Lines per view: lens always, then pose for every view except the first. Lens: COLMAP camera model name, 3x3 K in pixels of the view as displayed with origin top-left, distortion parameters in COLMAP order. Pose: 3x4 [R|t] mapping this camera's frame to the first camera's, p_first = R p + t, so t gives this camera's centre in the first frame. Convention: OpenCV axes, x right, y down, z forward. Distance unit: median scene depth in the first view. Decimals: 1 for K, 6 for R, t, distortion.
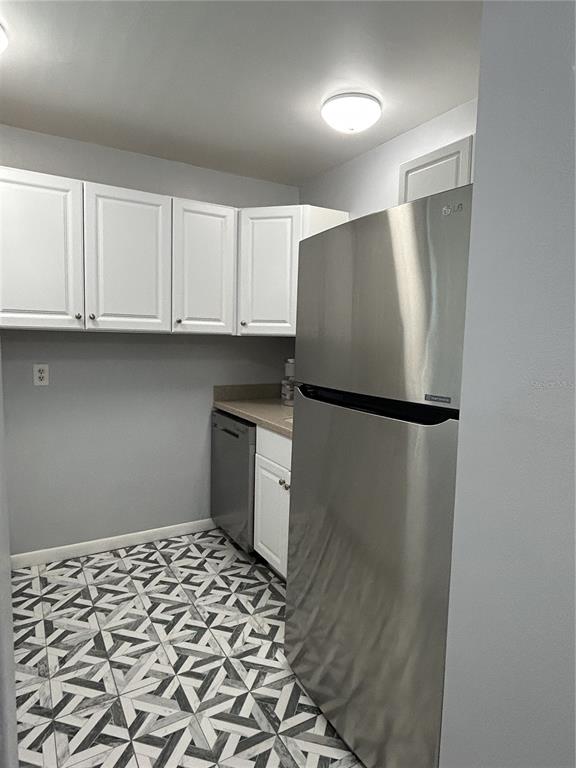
lens RADIAL K [[468.7, 0, 287.9], [0, 468.7, 381.1], [0, 0, 1]] dist [-0.002089, 0.006720]
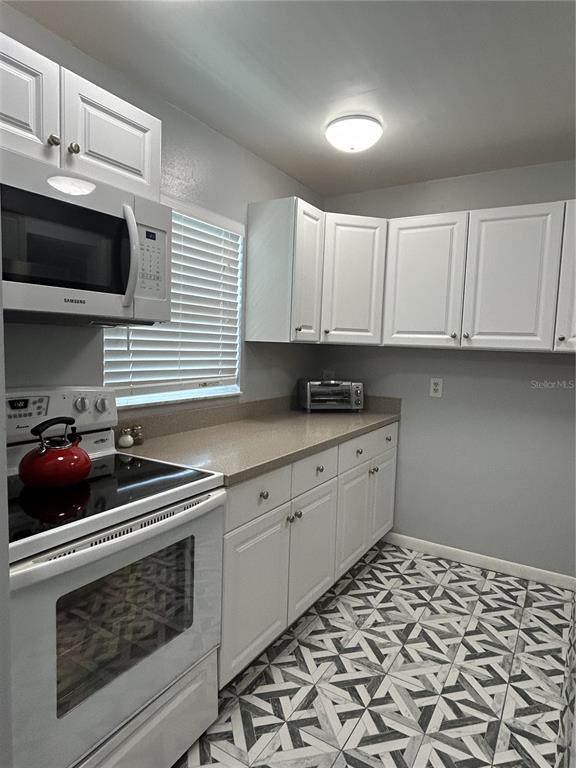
lens RADIAL K [[468.7, 0, 292.4], [0, 468.7, 383.1], [0, 0, 1]] dist [-0.002089, 0.006720]
pose [[0.477150, 0.064527, -0.876450, 0.305452], [-0.108144, 0.994032, 0.014309, -0.002395], [0.872143, 0.087955, 0.481281, 0.141075]]
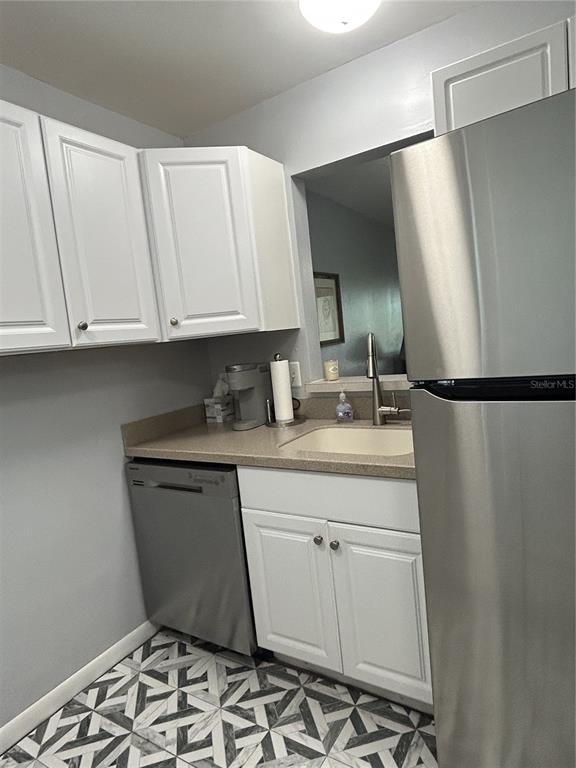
lens RADIAL K [[468.7, 0, 286.4], [0, 468.7, 385.1], [0, 0, 1]] dist [-0.002089, 0.006720]
pose [[0.878015, -0.164139, 0.449609, -0.286784], [0.170723, 0.984971, 0.026188, -0.026775], [-0.447150, 0.053765, 0.892842, 0.359606]]
